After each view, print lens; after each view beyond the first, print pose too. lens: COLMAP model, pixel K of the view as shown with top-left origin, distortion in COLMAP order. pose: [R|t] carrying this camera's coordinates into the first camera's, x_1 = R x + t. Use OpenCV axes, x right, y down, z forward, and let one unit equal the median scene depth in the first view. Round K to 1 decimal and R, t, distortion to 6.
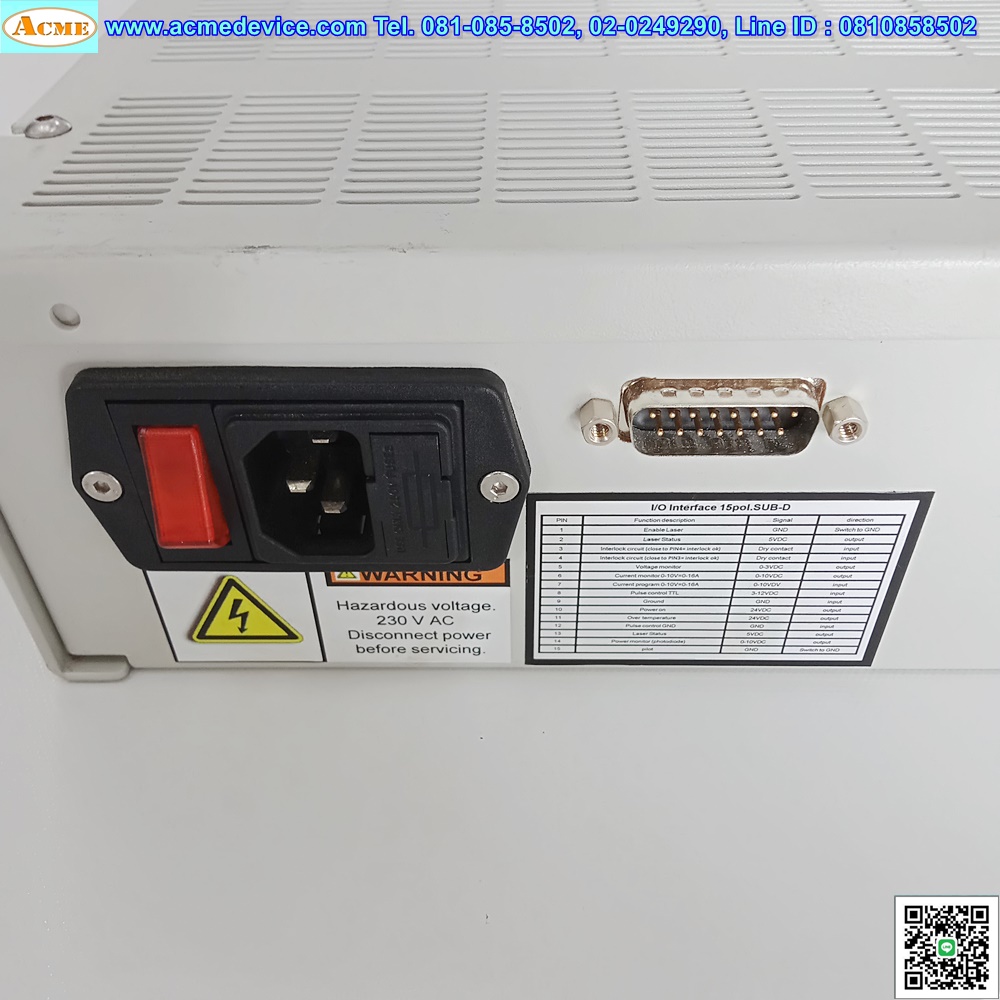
lens RADIAL K [[975.6, 0, 500.0], [0, 975.6, 500.0], [0, 0, 1]] dist [0.065981, -0.181435]
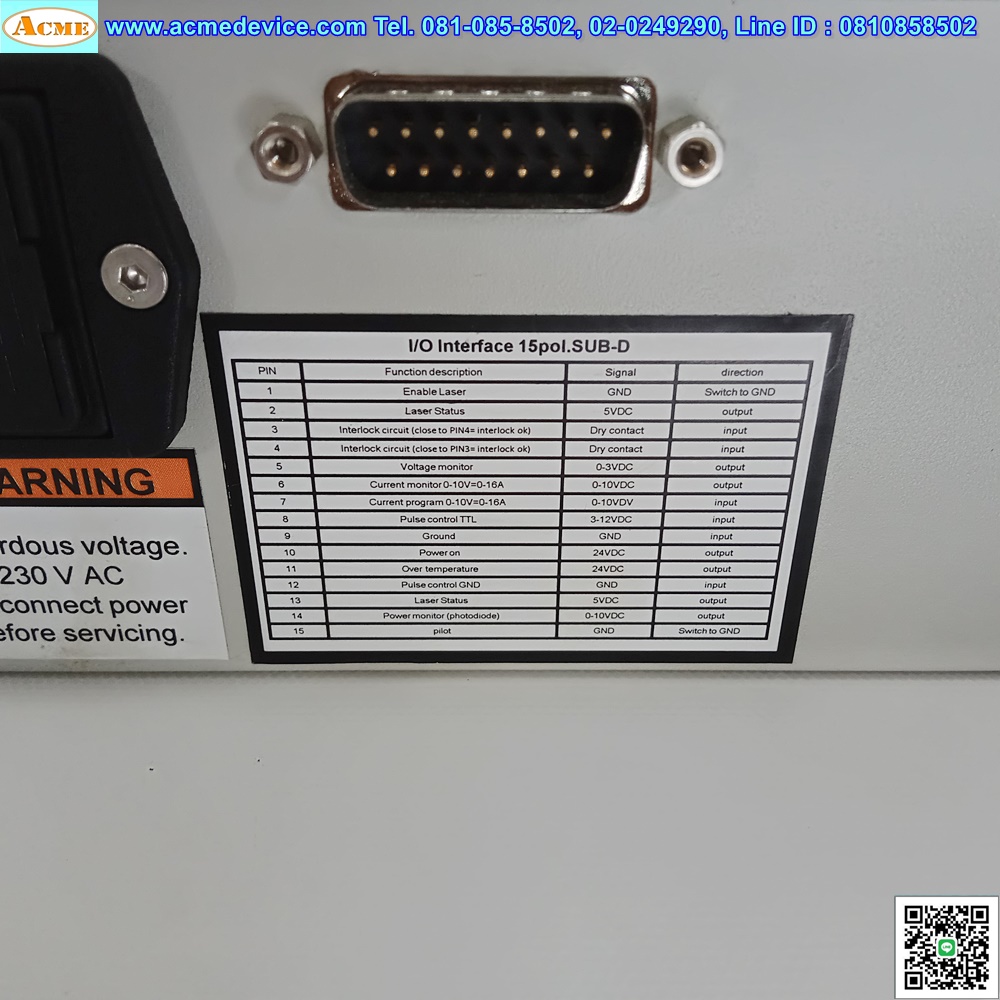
lens RADIAL K [[975.6, 0, 500.0], [0, 975.6, 500.0], [0, 0, 1]] dist [0.065981, -0.181435]
pose [[0.999462, -0.000596, 0.032785, 0.177559], [0.007927, 0.974569, -0.223949, 0.224671], [-0.031817, 0.224089, 0.974049, 0.381482]]
